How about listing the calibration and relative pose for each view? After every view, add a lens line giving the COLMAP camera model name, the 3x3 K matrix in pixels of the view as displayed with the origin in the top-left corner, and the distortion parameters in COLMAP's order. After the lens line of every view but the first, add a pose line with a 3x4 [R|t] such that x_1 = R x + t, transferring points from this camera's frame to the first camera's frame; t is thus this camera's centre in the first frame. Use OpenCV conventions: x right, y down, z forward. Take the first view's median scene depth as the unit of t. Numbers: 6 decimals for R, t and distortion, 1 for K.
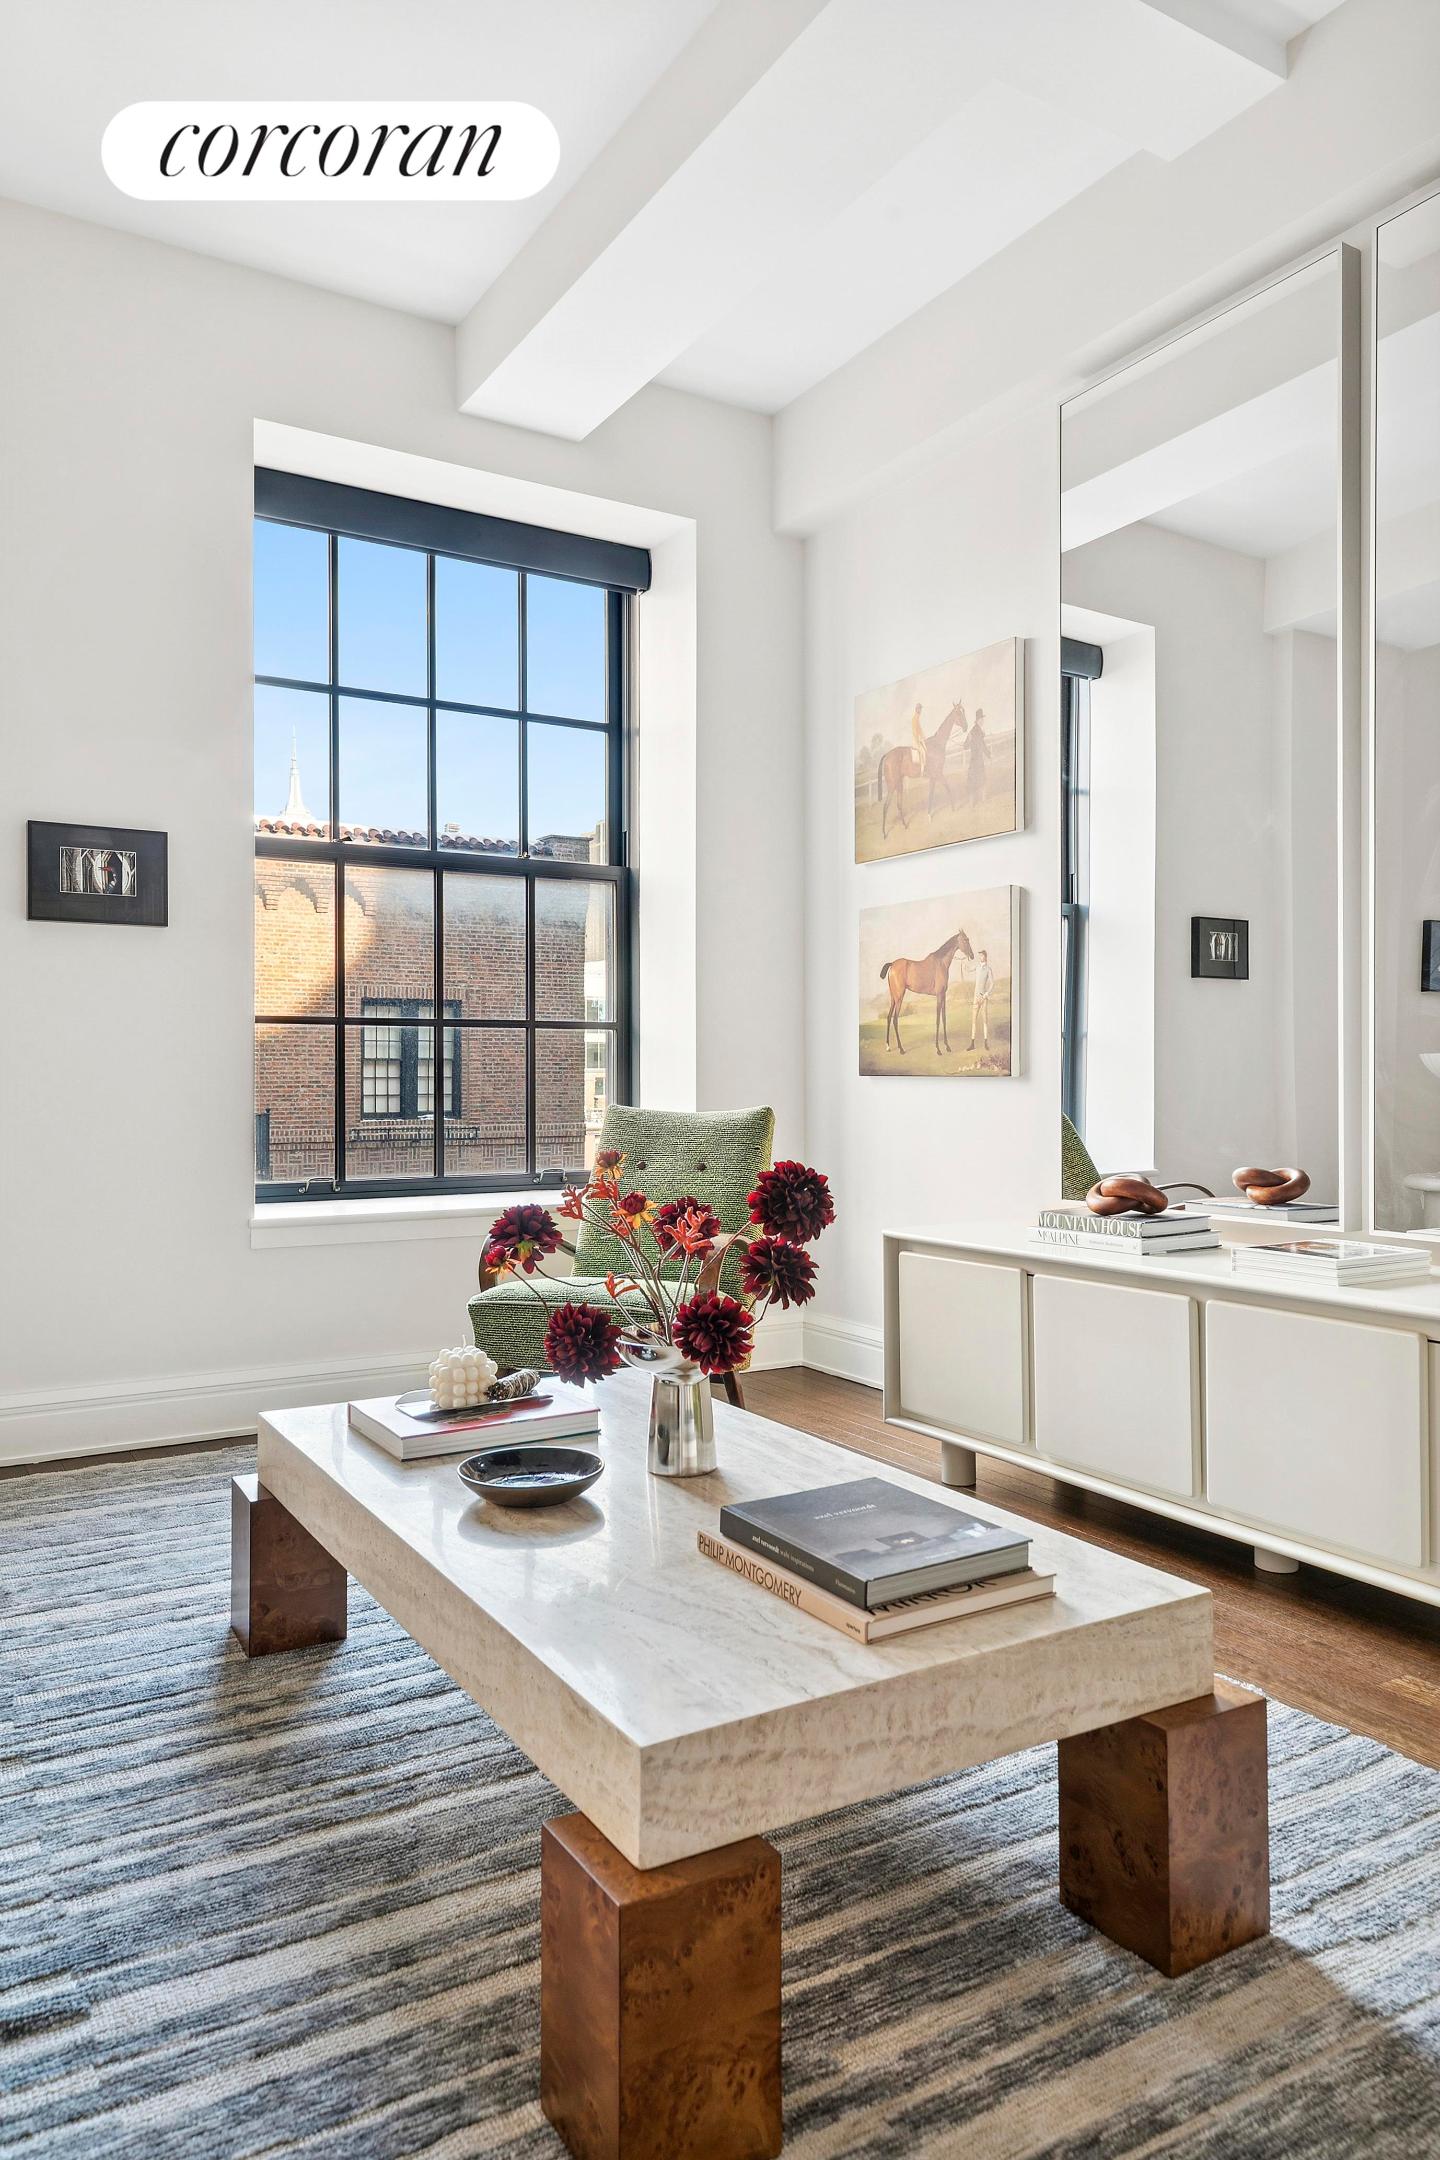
lens RADIAL K [[1441.8, 0, 716.5], [0, 1441.8, 1071.0], [0, 0, 1]] dist [0.012480, -0.001114]
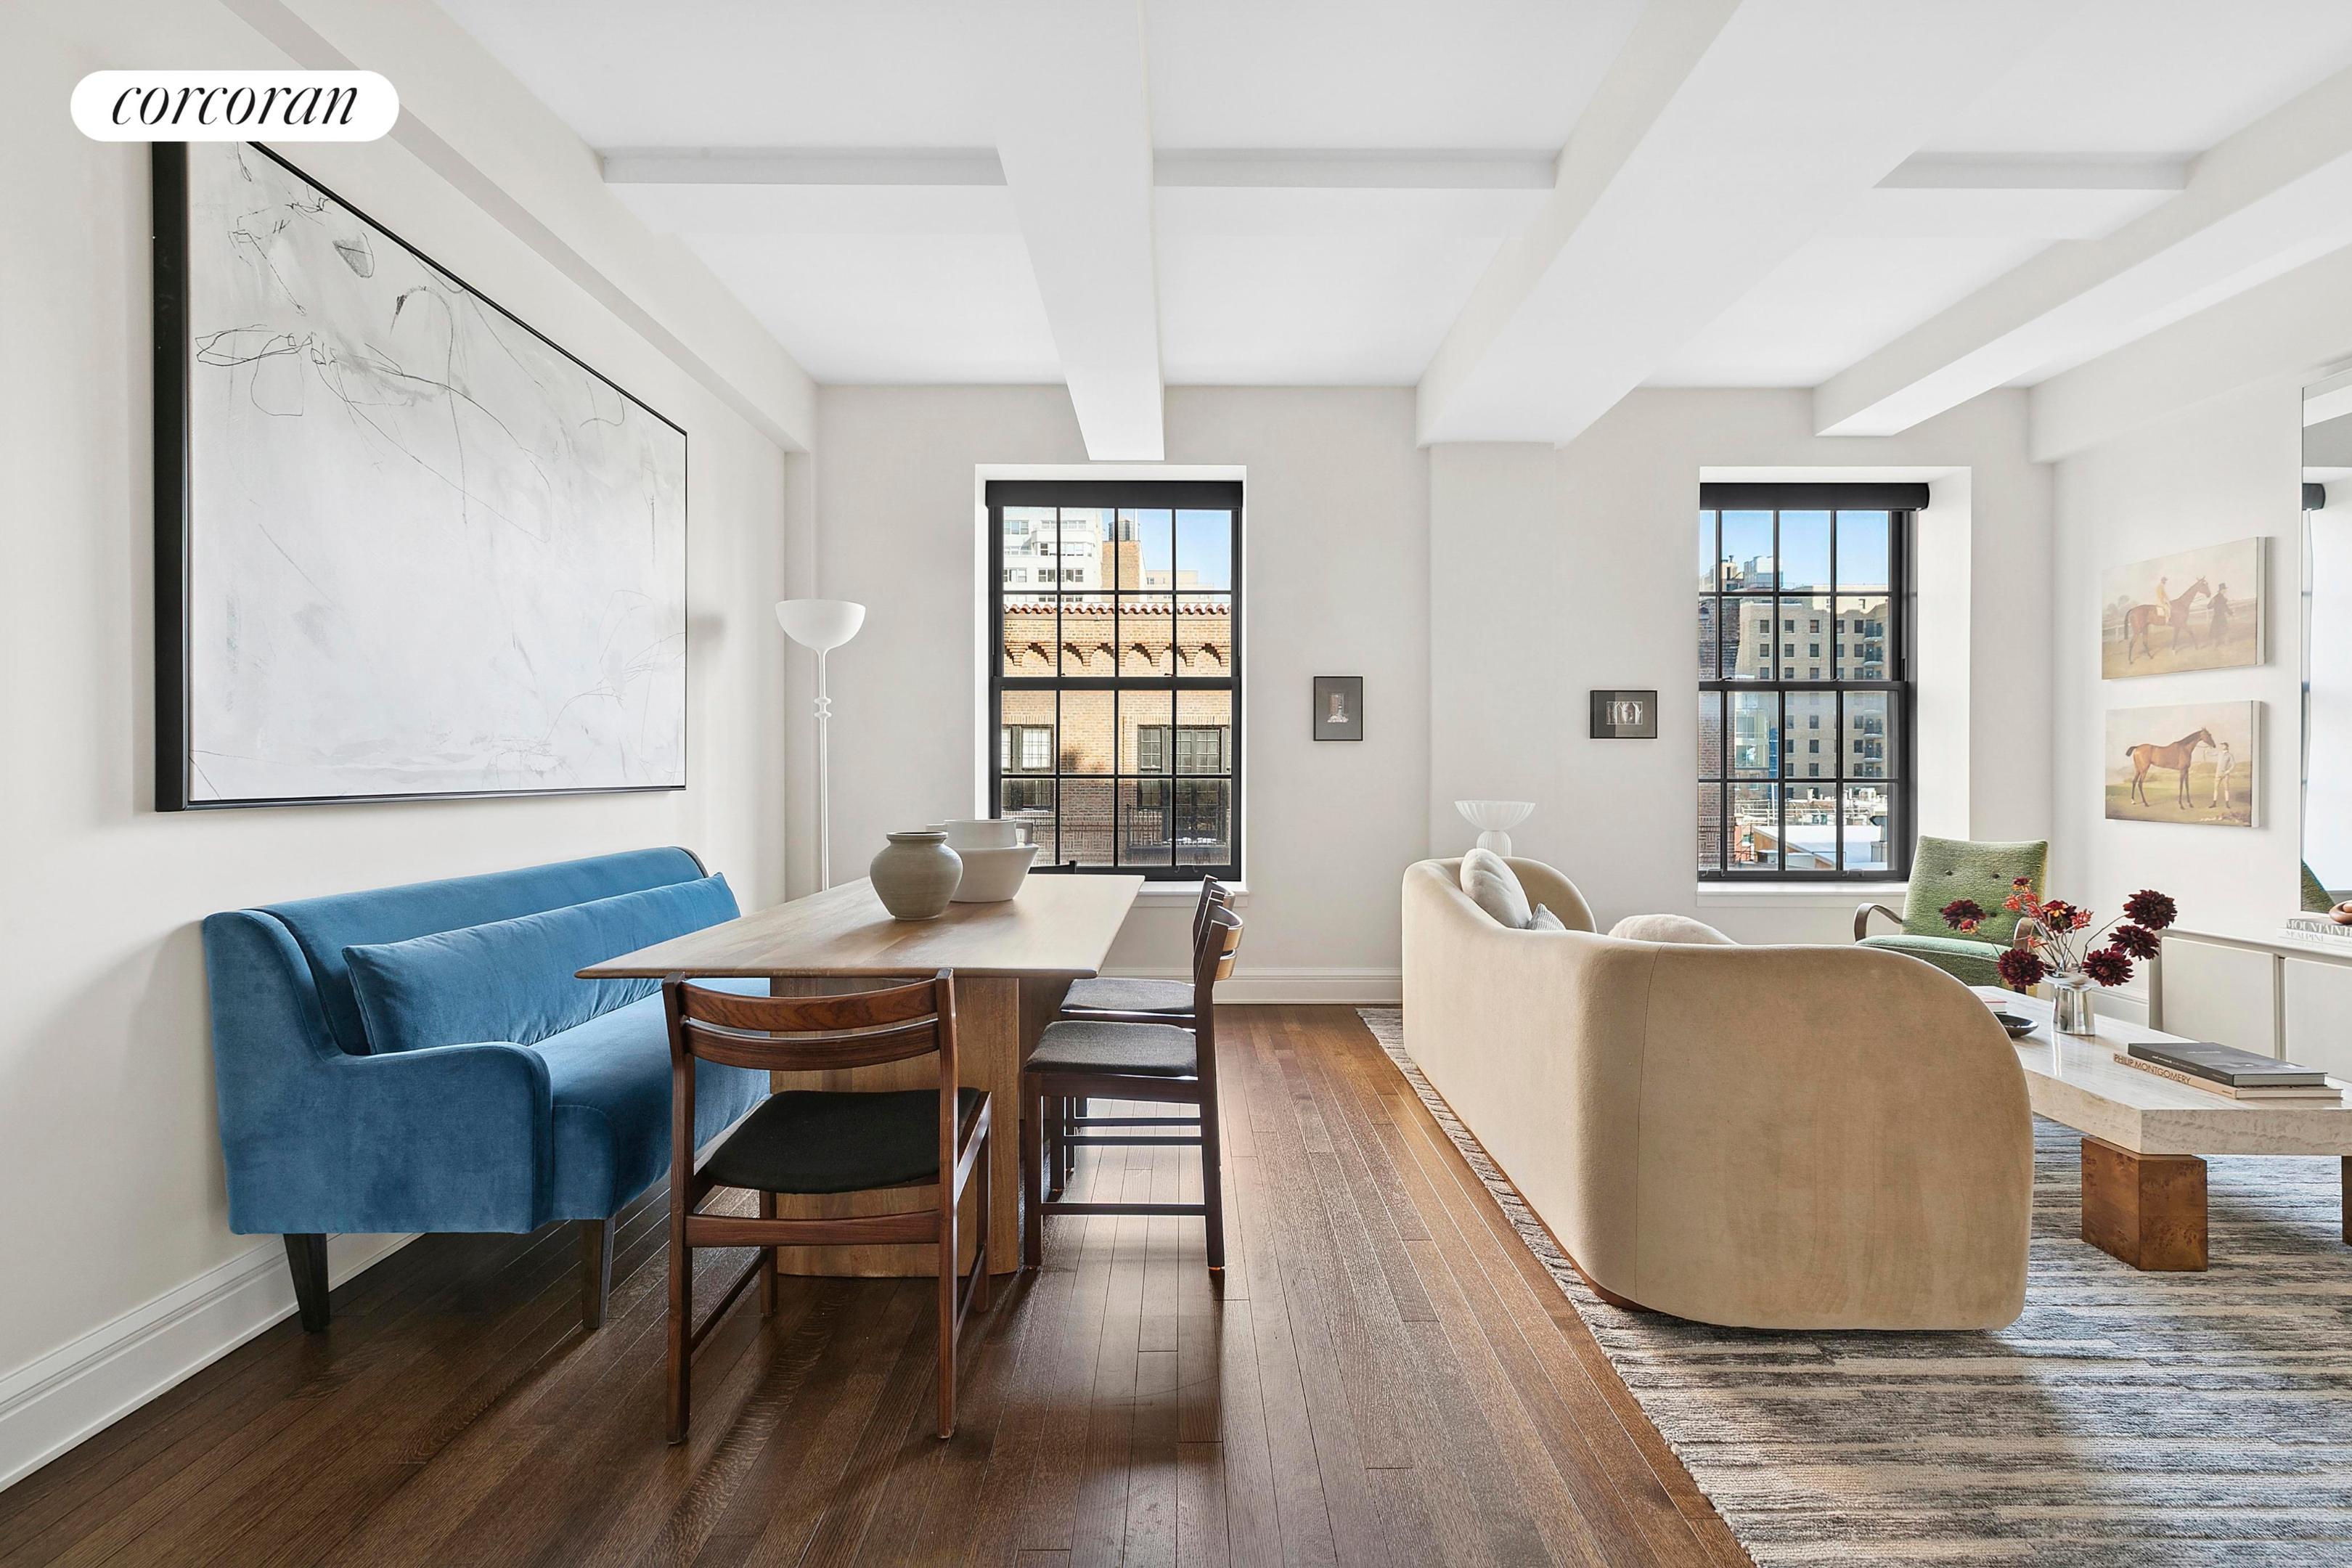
lens RADIAL K [[1061.8, 0, 1184.6], [0, 1061.8, 772.8], [0, 0, 1]] dist [0.013076, -0.002944]
pose [[0.860812, 0.003111, -0.508913, -0.180355], [-0.000072, 0.999982, 0.005992, -0.057351], [0.508923, -0.005122, 0.860797, -0.519571]]
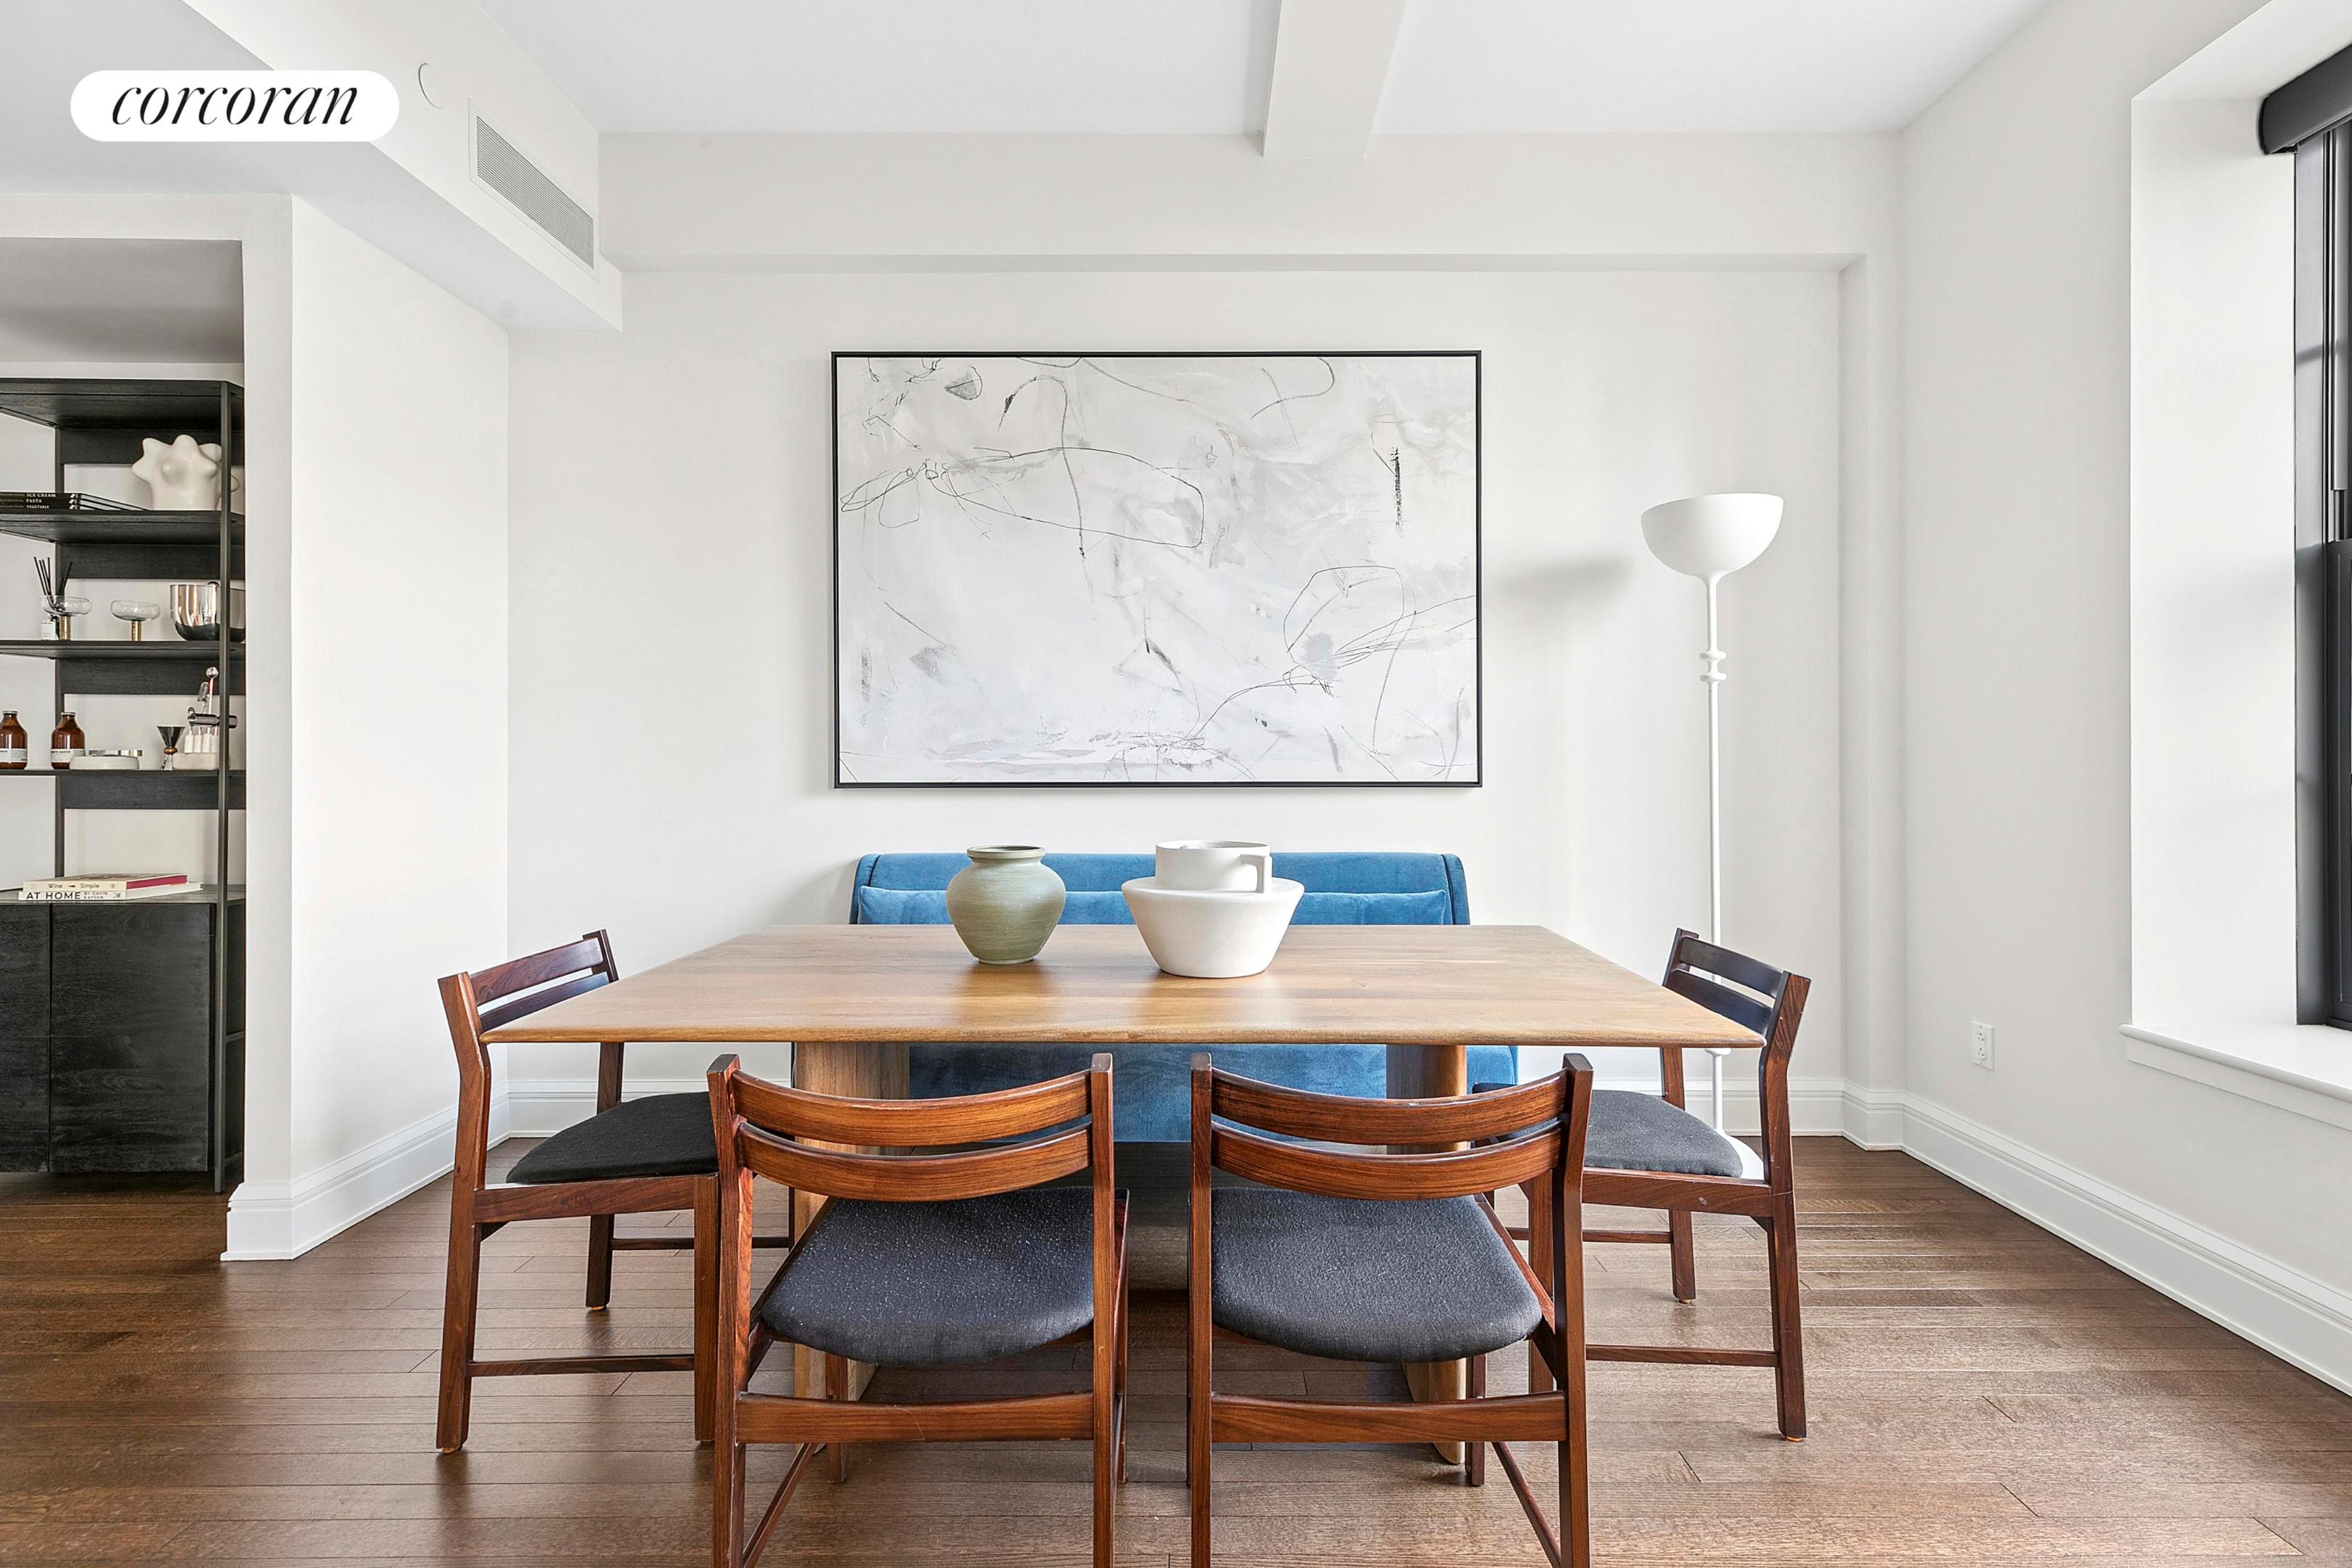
lens RADIAL K [[1061.8, 0, 1196.0], [0, 1061.8, 752.0], [0, 0, 1]] dist [0.013076, -0.002944]
pose [[-0.515269, -0.004192, -0.857018, -0.281818], [0.005253, 0.999954, -0.008050, -0.056527], [0.857012, -0.008650, -0.515223, 0.344096]]
